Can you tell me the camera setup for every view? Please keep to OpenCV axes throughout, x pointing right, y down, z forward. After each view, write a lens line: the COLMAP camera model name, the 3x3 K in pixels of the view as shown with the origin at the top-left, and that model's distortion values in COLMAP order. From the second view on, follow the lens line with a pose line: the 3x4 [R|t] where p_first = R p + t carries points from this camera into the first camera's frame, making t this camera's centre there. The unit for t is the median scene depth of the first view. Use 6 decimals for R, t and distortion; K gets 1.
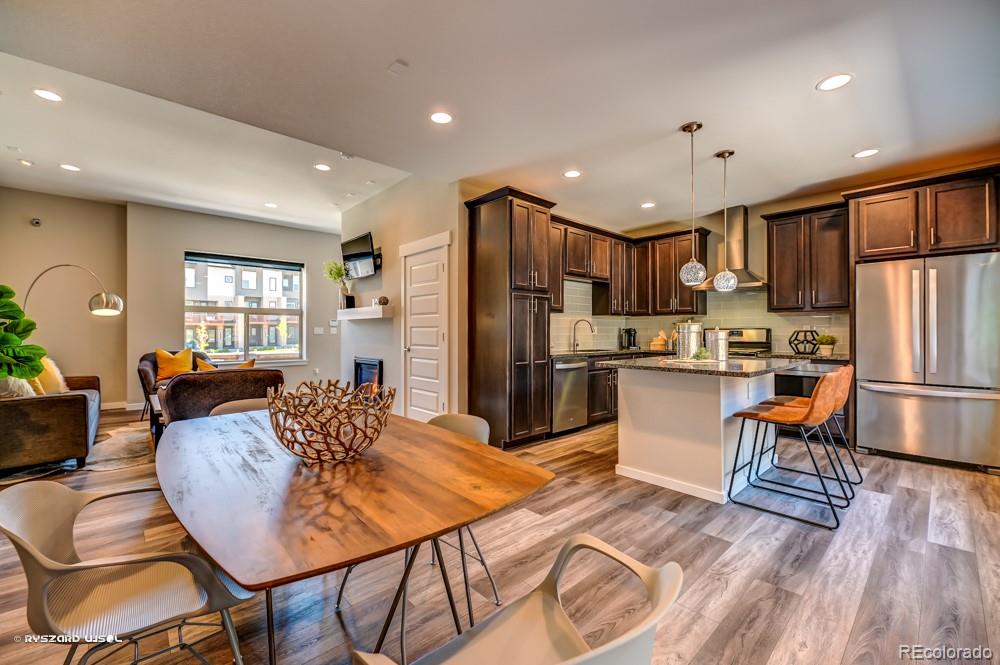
lens RADIAL K [[411.1, 0, 495.0], [0, 411.1, 332.3], [0, 0, 1]] dist [0.000032, -0.003136]
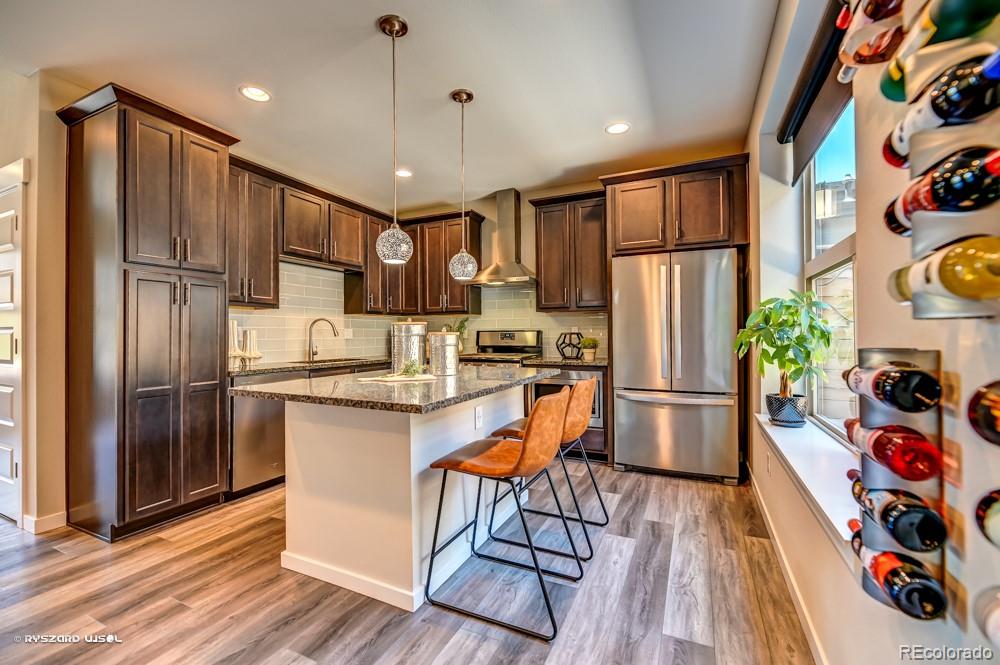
lens RADIAL K [[420.7, 0, 494.7], [0, 420.7, 332.7], [0, 0, 1]] dist [-0.003136, -0.000820]
pose [[0.927312, -0.003147, 0.374276, 0.301459], [0.005975, 0.999962, -0.006396, 0.000764], [-0.374242, 0.008167, 0.927295, 0.251605]]
